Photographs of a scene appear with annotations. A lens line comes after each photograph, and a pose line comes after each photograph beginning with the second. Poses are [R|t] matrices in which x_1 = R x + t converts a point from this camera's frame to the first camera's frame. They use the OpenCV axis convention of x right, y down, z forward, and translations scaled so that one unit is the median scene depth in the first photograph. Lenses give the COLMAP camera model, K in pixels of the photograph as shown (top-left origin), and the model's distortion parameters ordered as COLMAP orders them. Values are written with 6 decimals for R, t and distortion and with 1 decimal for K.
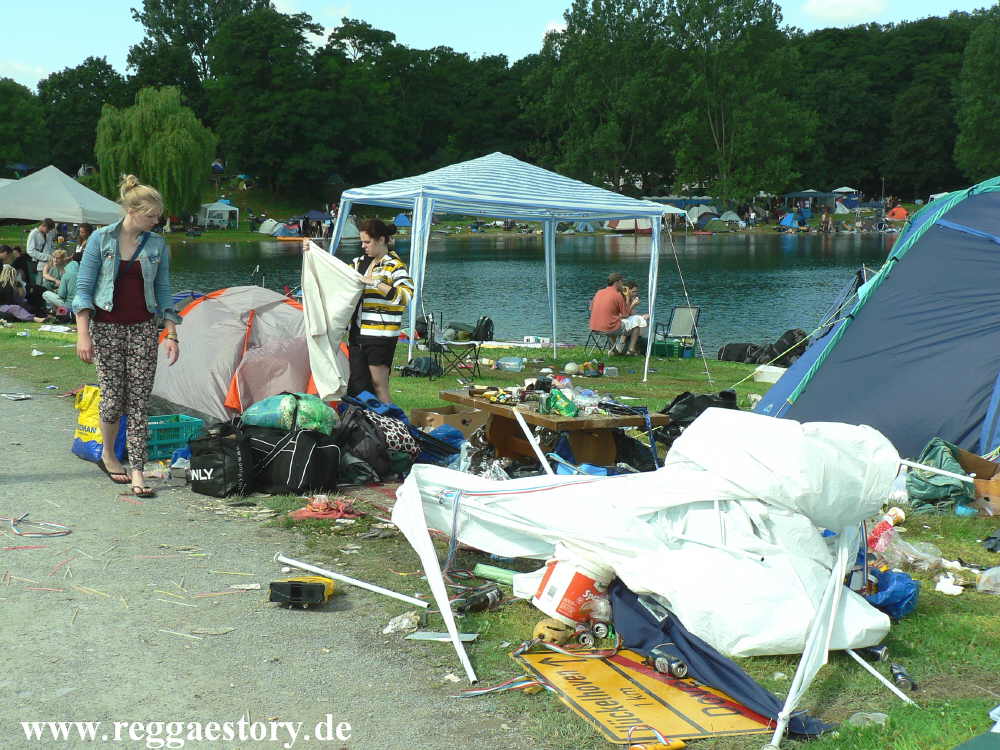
lens RADIAL K [[1483.0, 0, 500.0], [0, 1483.0, 375.1], [0, 0, 1]] dist [-0.021820, 0.000000]
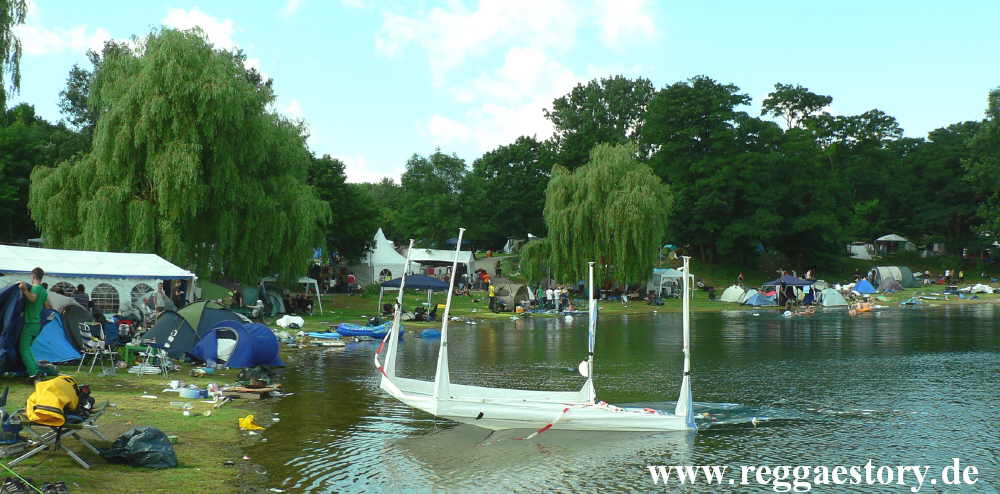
lens RADIAL K [[952.5, 0, 498.6], [0, 952.5, 246.6], [0, 0, 1]] dist [-0.001282, 0.000000]
pose [[0.974999, -0.023012, -0.221015, -0.147364], [-0.013180, 0.986884, -0.160894, -0.030710], [0.221818, 0.159785, 0.961907, 0.367104]]
